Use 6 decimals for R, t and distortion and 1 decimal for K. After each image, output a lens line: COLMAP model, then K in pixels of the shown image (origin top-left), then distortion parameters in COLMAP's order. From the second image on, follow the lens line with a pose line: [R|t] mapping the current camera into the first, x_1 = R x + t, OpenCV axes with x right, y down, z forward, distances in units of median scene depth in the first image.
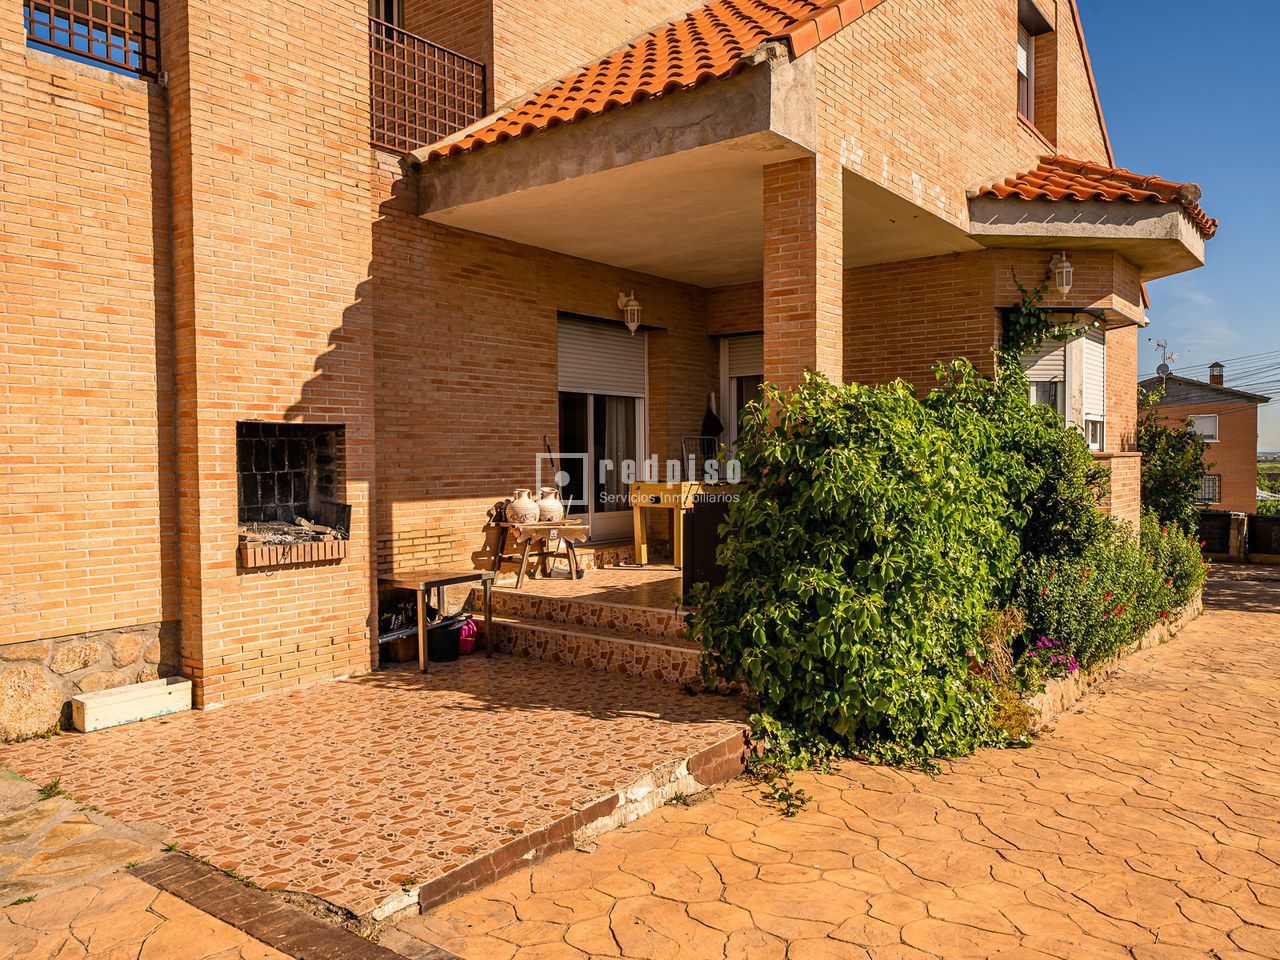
lens RADIAL K [[893.4, 0, 638.9], [0, 893.4, 477.6], [0, 0, 1]] dist [-0.005550, -0.000558]
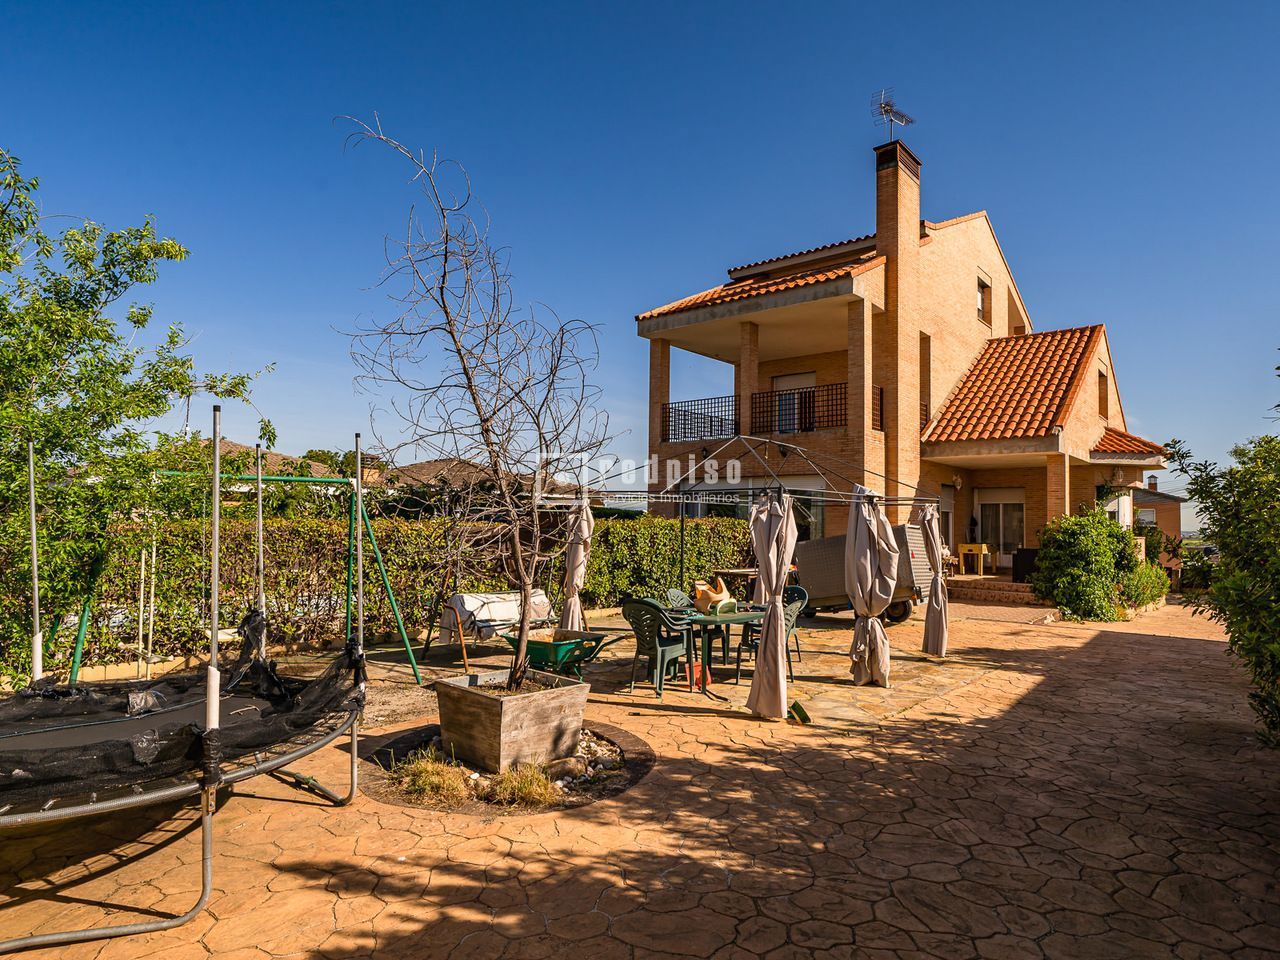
lens RADIAL K [[725.3, 0, 642.3], [0, 725.3, 485.2], [0, 0, 1]] dist [-0.000756, -0.000005]
pose [[0.999377, 0.022051, -0.027546, -1.110778], [-0.024081, 0.996842, -0.075667, 0.020887], [0.025791, 0.076283, 0.996753, -1.523344]]
